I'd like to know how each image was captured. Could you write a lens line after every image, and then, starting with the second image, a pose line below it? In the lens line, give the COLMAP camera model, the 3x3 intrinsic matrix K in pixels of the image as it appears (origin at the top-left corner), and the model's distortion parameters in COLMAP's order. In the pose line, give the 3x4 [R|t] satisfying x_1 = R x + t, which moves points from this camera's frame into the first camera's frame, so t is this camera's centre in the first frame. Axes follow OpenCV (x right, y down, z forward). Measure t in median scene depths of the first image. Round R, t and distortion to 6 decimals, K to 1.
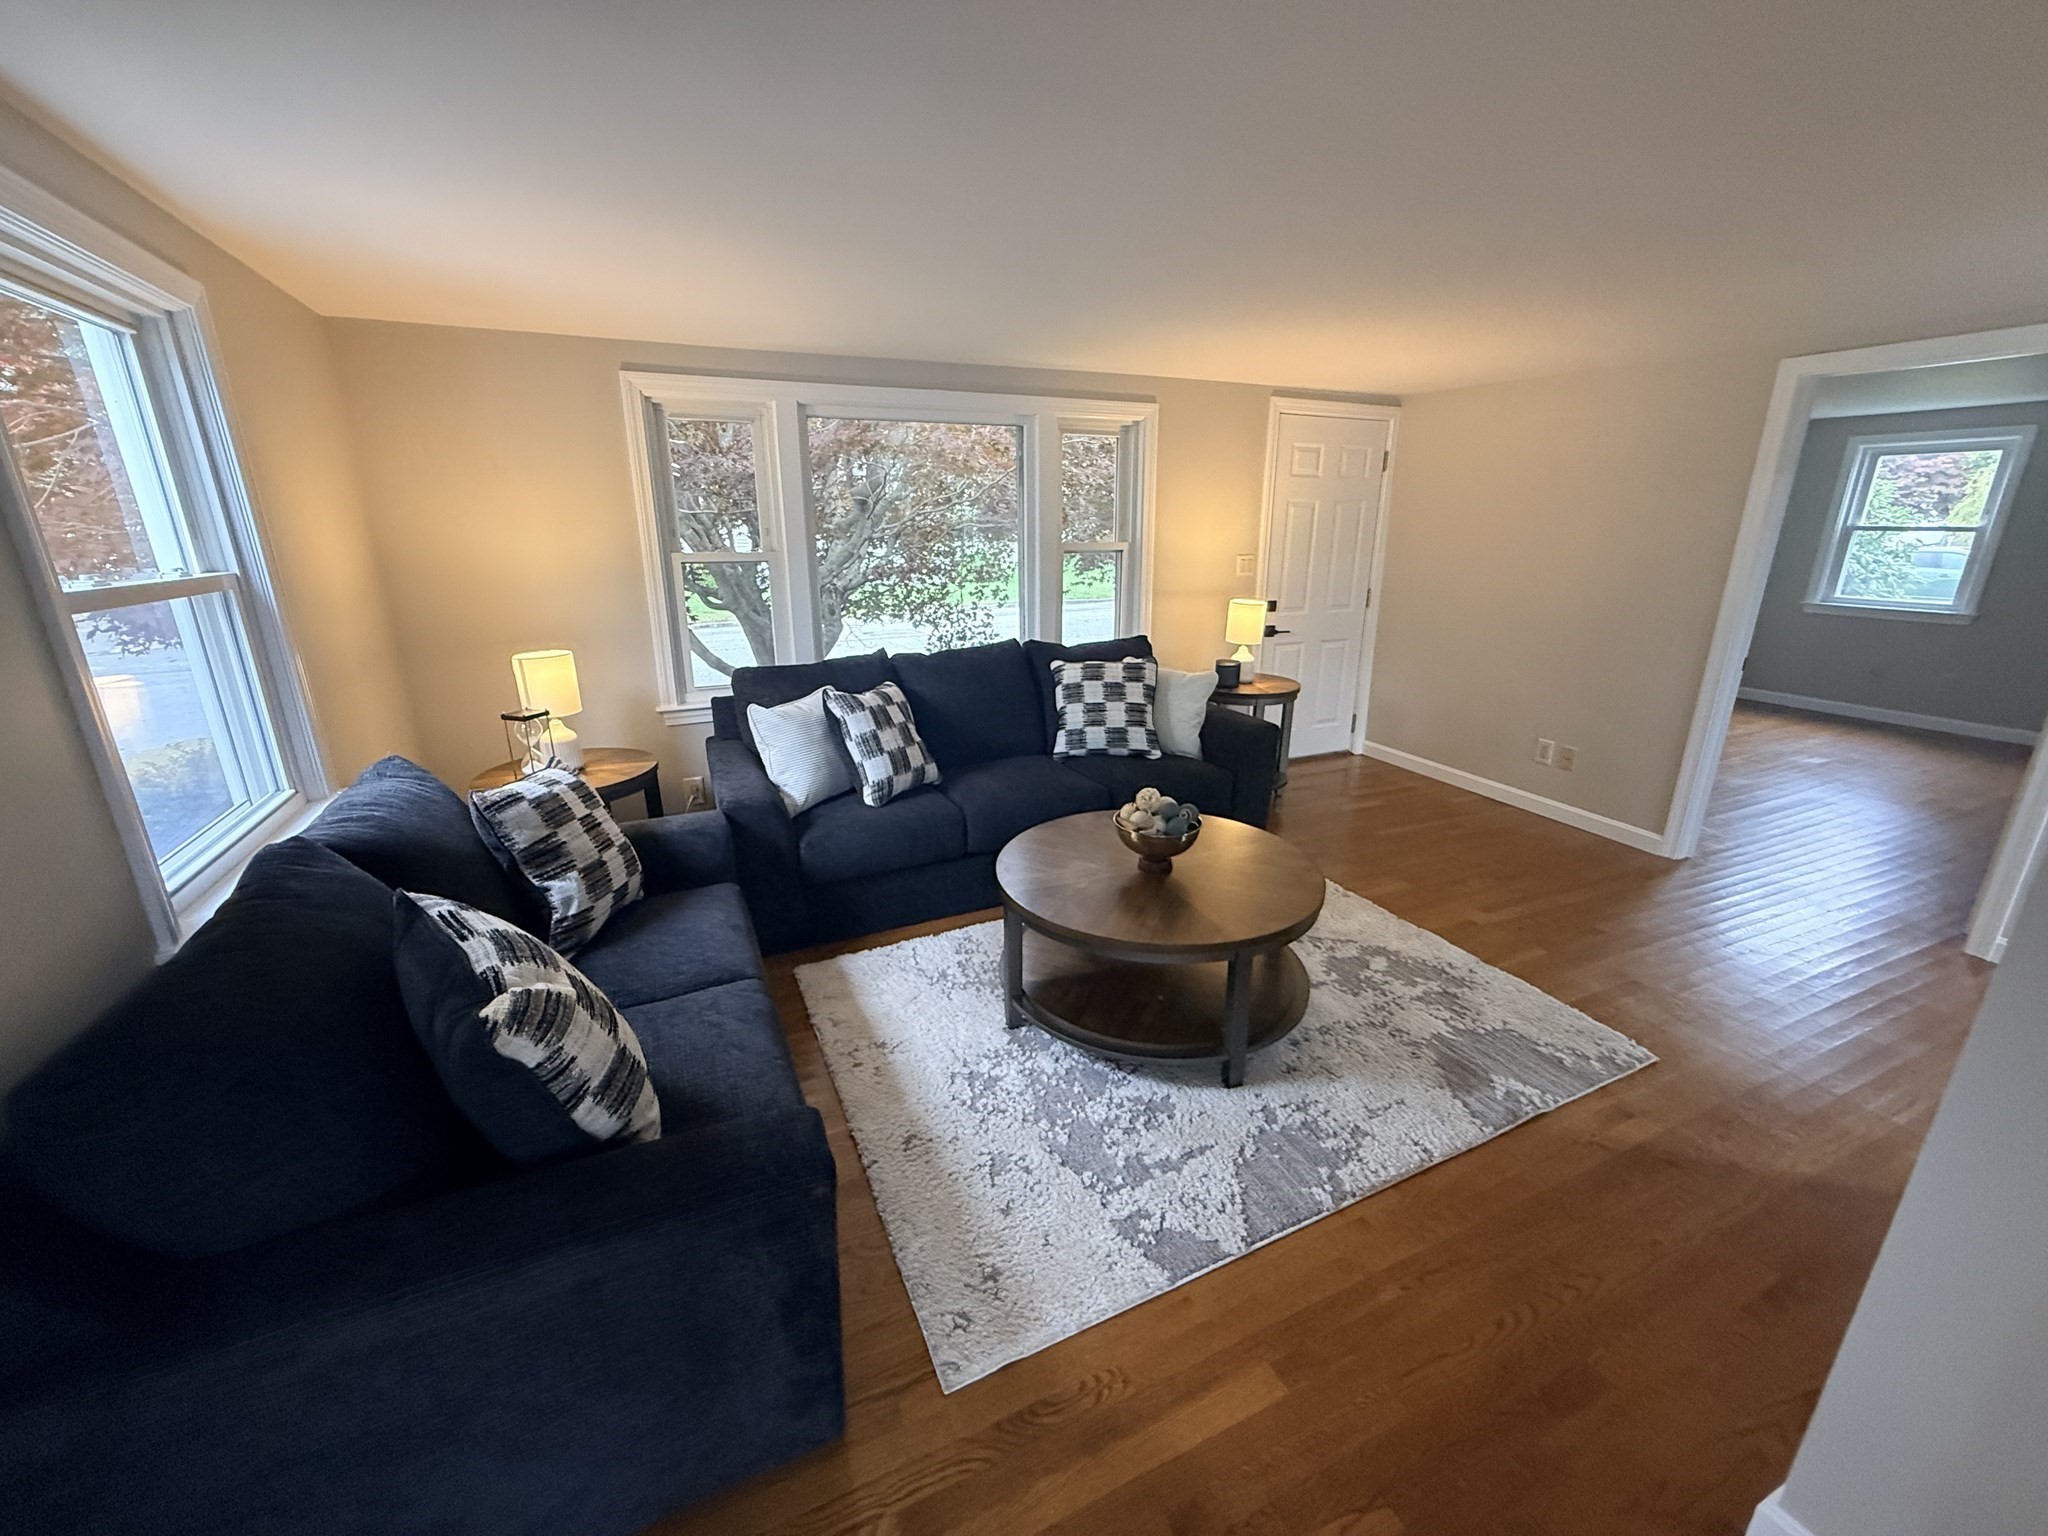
lens RADIAL K [[816.3, 0, 1022.5], [0, 816.3, 777.0], [0, 0, 1]] dist [0.000029, -0.000538]
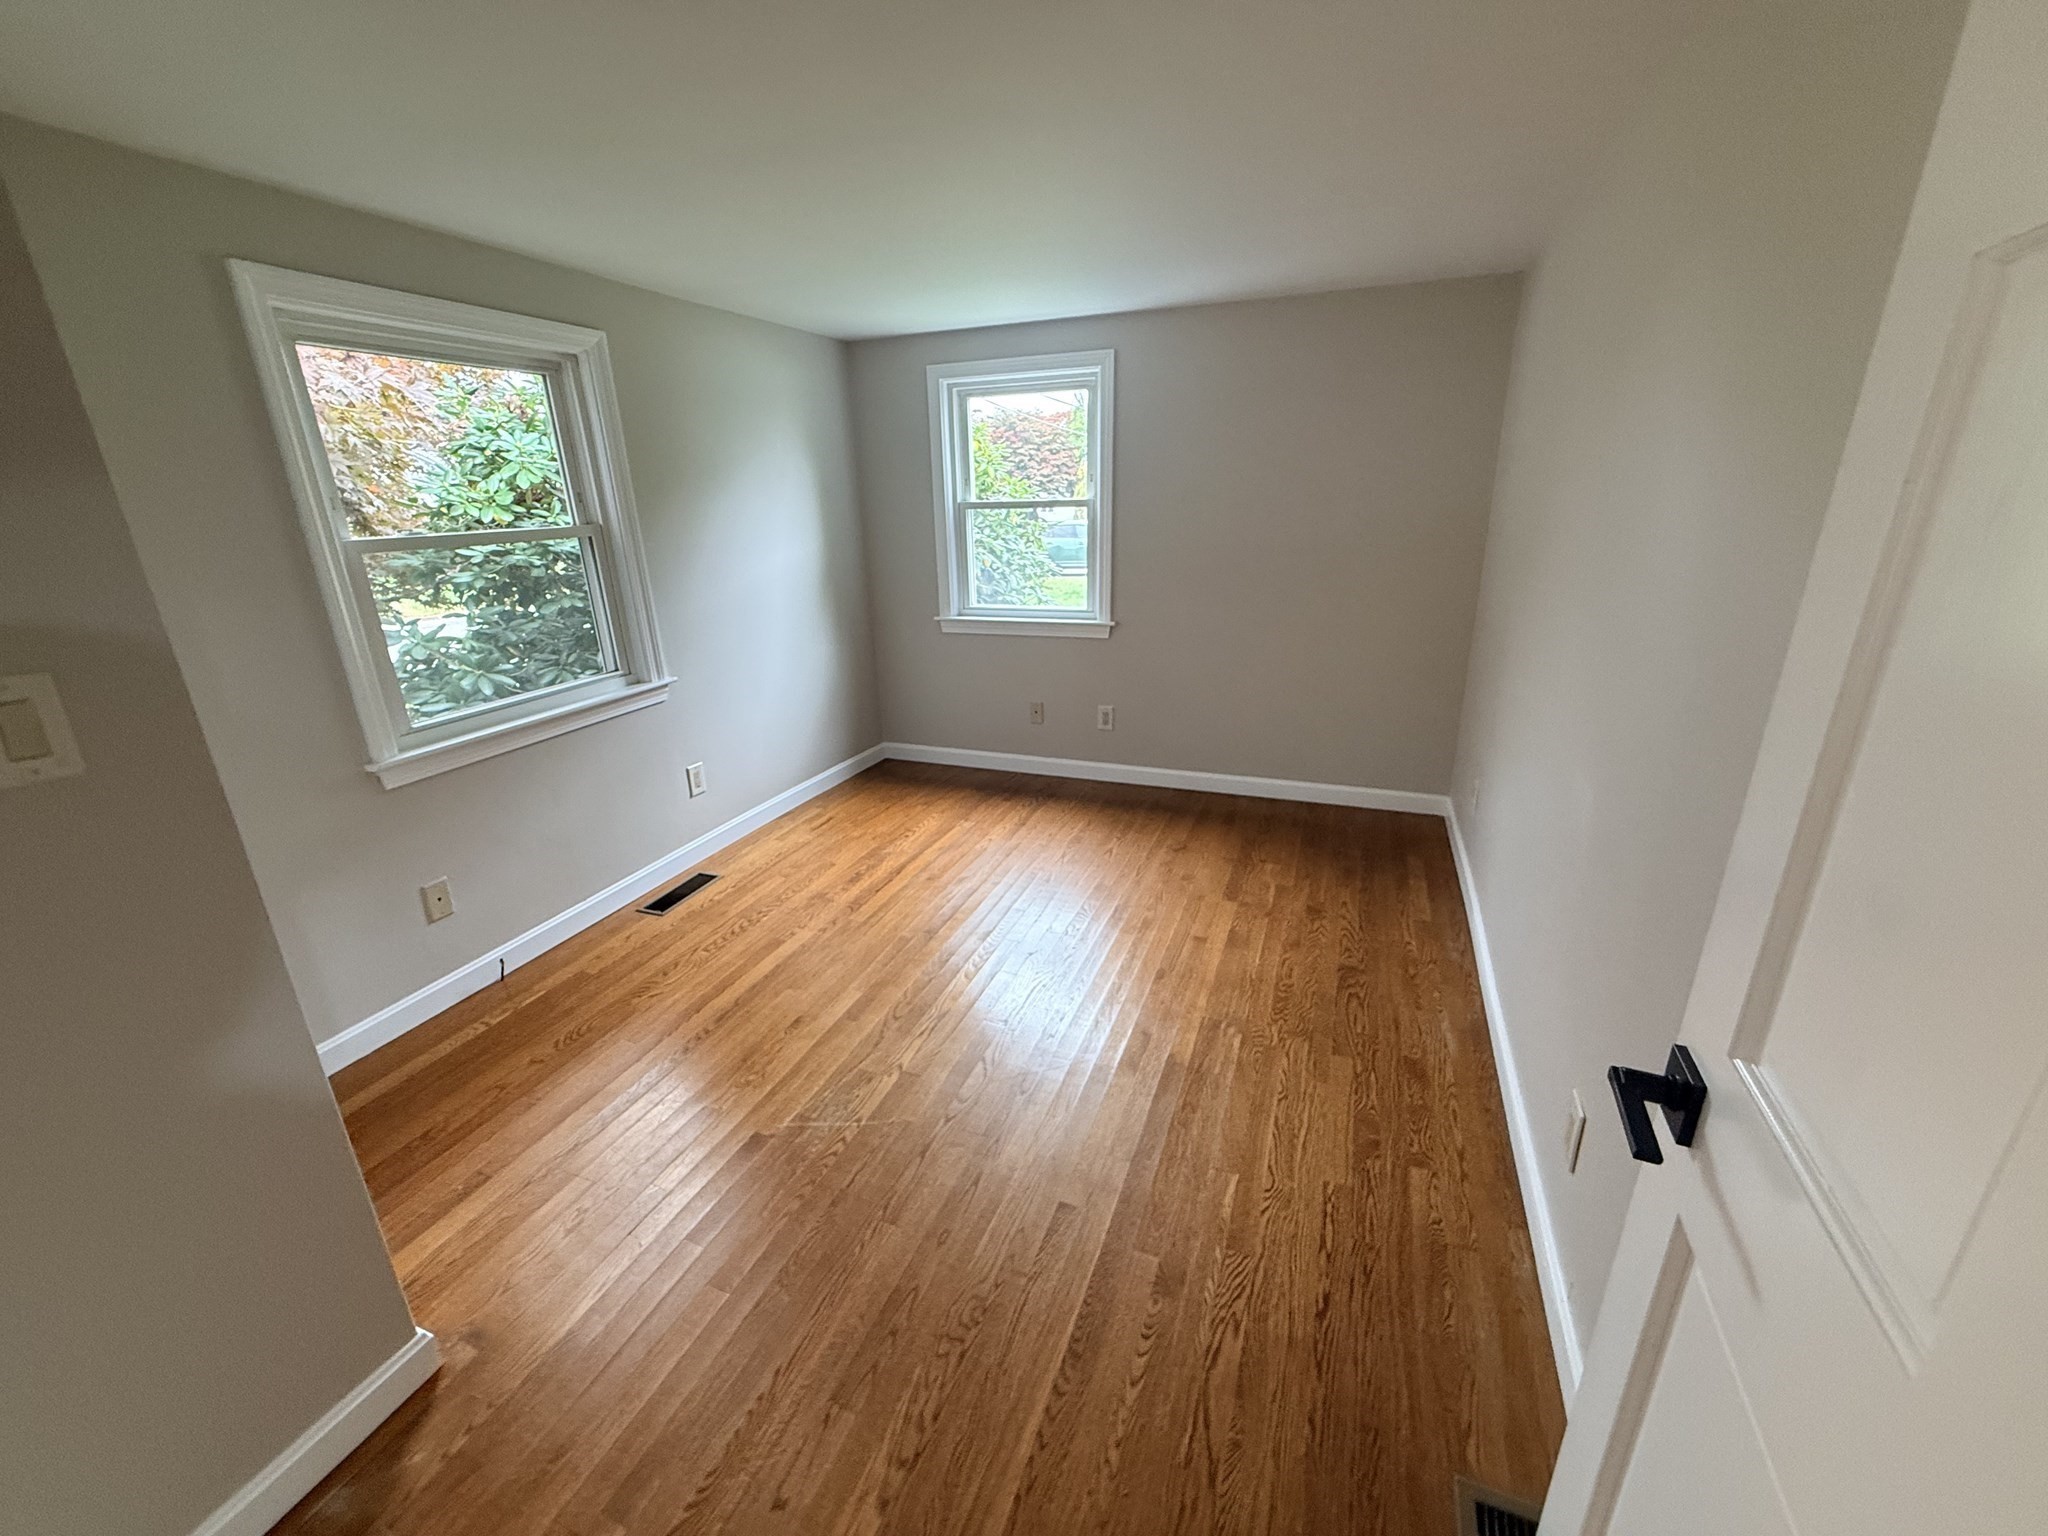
lens RADIAL K [[816.3, 0, 1034.3], [0, 816.3, 777.2], [0, 0, 1]] dist [0.000029, -0.000538]
pose [[0.711877, -0.239820, 0.660089, 0.552754], [0.229440, 0.967734, 0.104151, -0.142865], [-0.663768, 0.077308, 0.743932, 0.469508]]
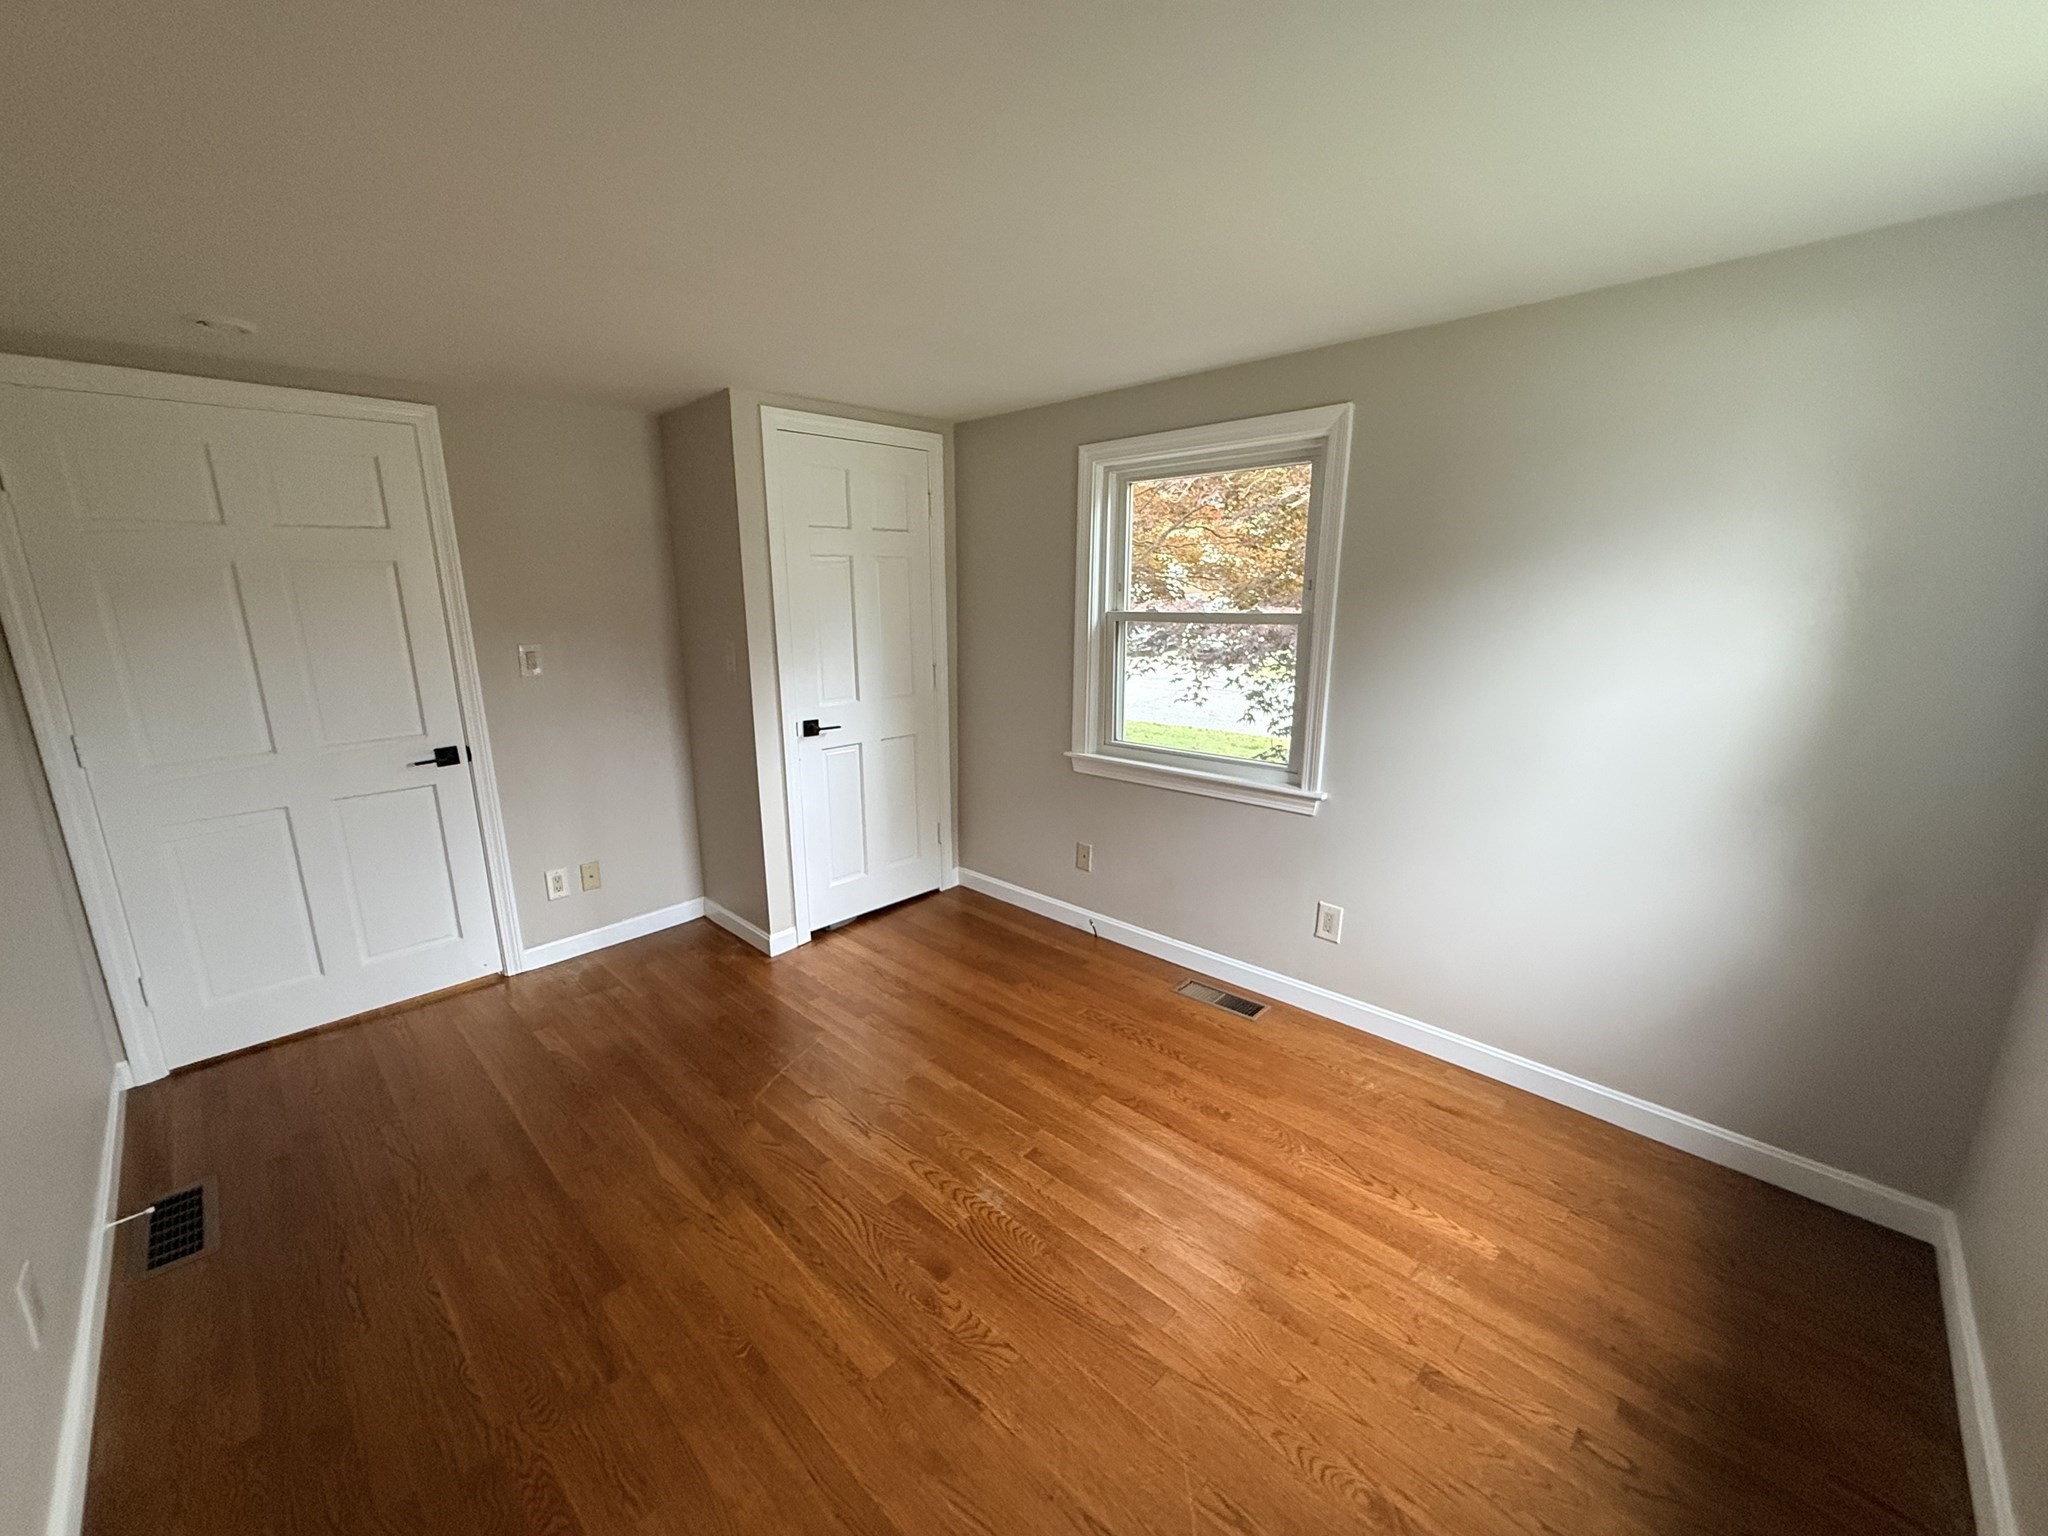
lens RADIAL K [[816.3, 0, 1007.3], [0, 816.3, 770.6], [0, 0, 1]] dist [0.000029, -0.000538]
pose [[0.351750, 0.214161, -0.911267, 1.398611], [-0.275441, 0.954061, 0.117898, -0.266025], [0.894653, 0.209530, 0.394580, 0.802662]]
